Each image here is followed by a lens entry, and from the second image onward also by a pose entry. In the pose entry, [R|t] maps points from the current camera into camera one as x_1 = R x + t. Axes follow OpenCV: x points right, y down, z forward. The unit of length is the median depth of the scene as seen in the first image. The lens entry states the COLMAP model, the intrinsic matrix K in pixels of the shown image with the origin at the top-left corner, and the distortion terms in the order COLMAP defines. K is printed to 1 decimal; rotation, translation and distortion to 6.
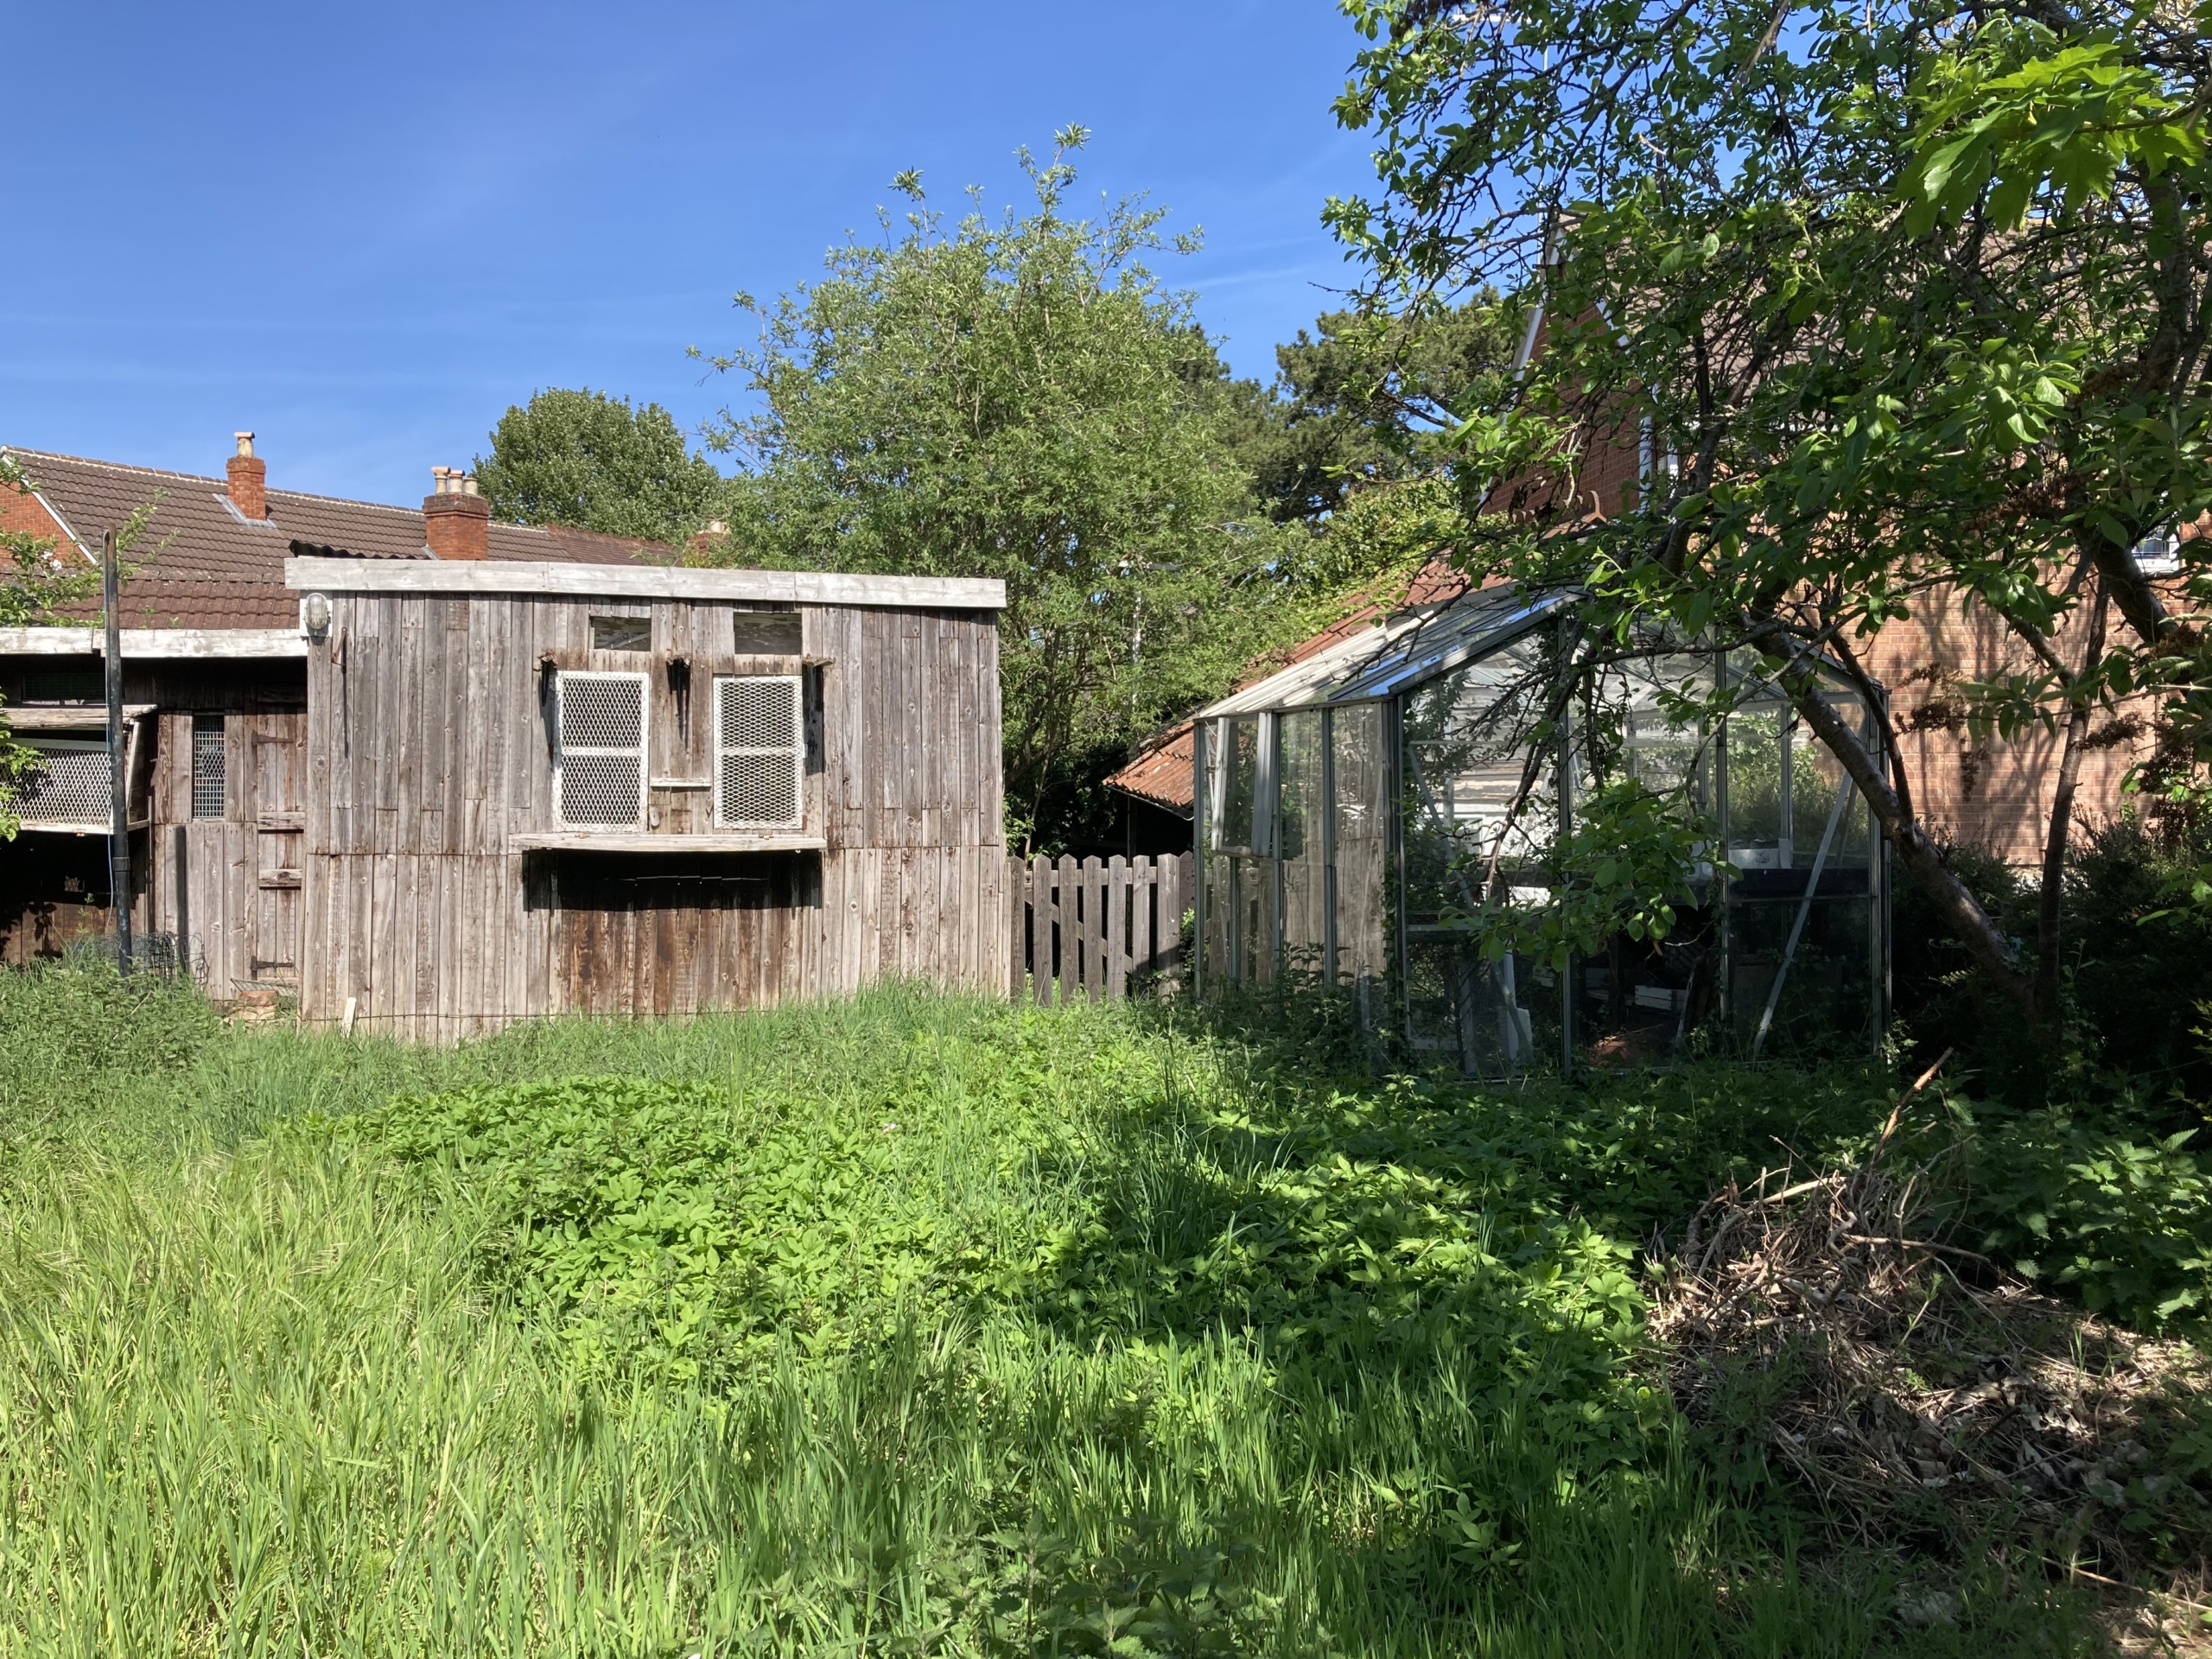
lens RADIAL K [[1803.7, 0, 1093.5], [0, 1803.7, 829.9], [0, 0, 1]] dist [0.068740, -0.083041]
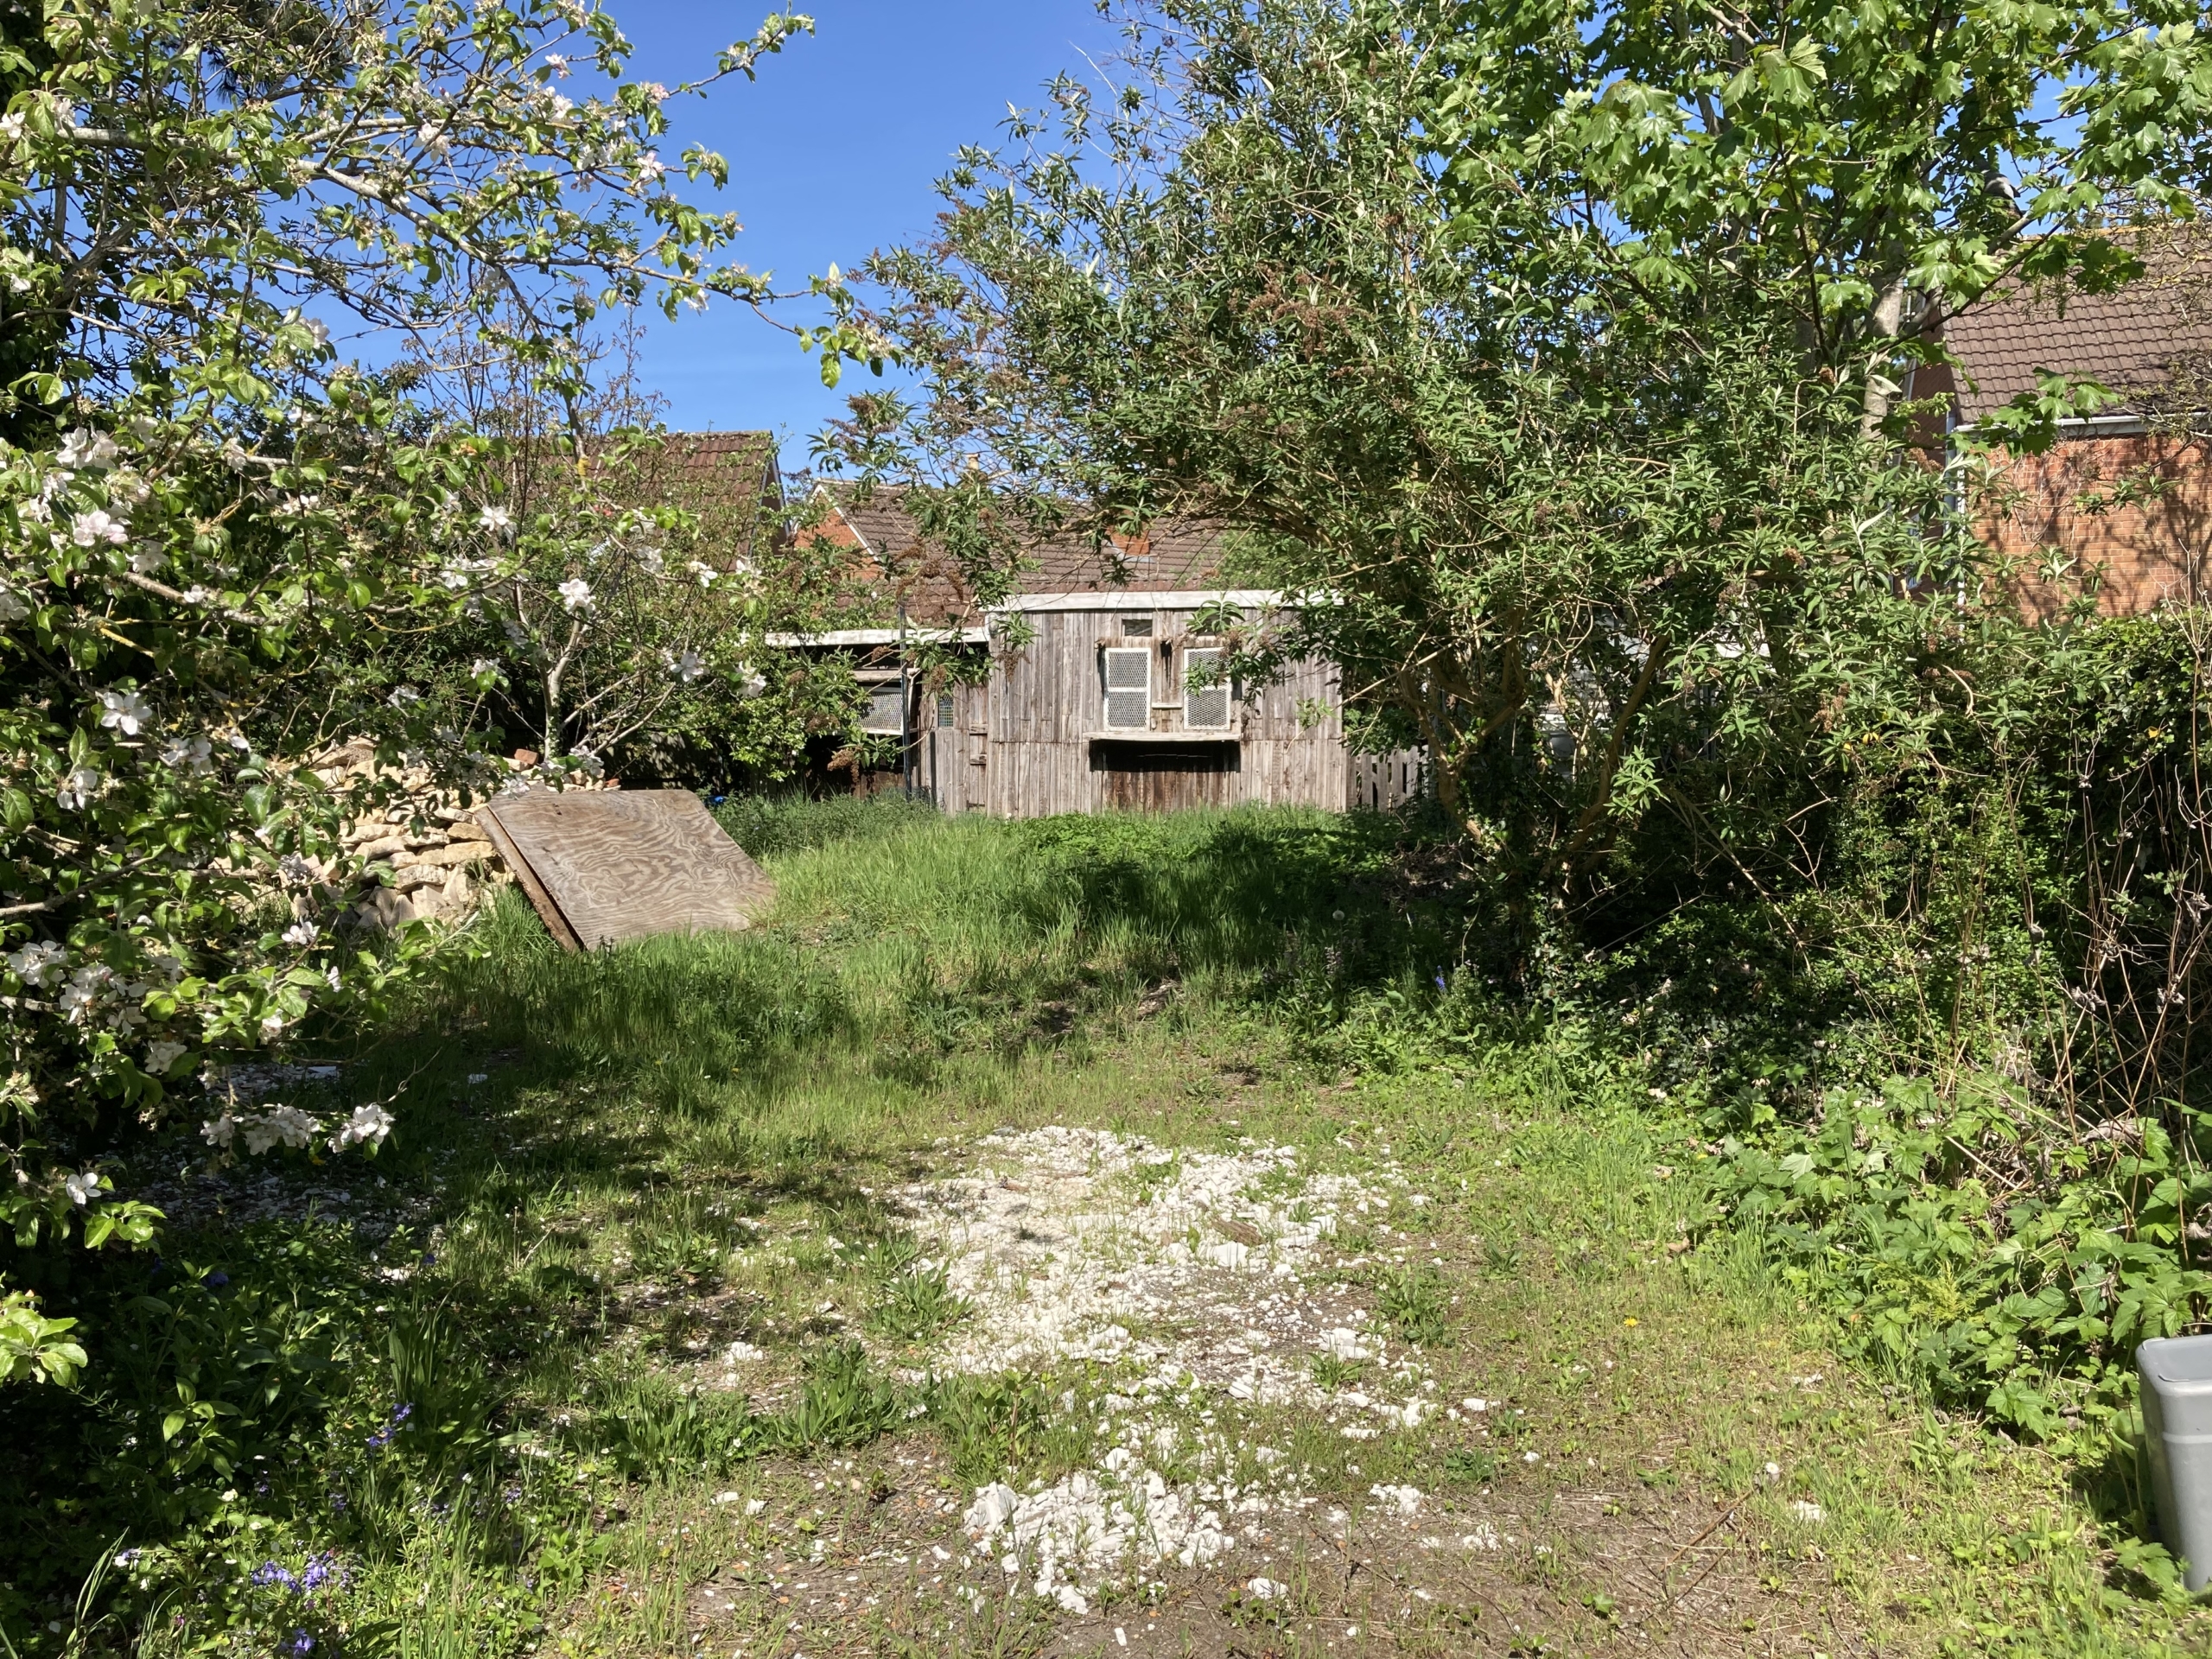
lens RADIAL K [[1803.7, 0, 1108.7], [0, 1803.7, 826.6], [0, 0, 1]] dist [0.068740, -0.083041]
pose [[0.936392, 0.015617, -0.350609, 0.380473], [-0.001604, 0.999190, 0.040220, 0.025026], [0.350953, -0.037099, 0.935658, -0.799360]]
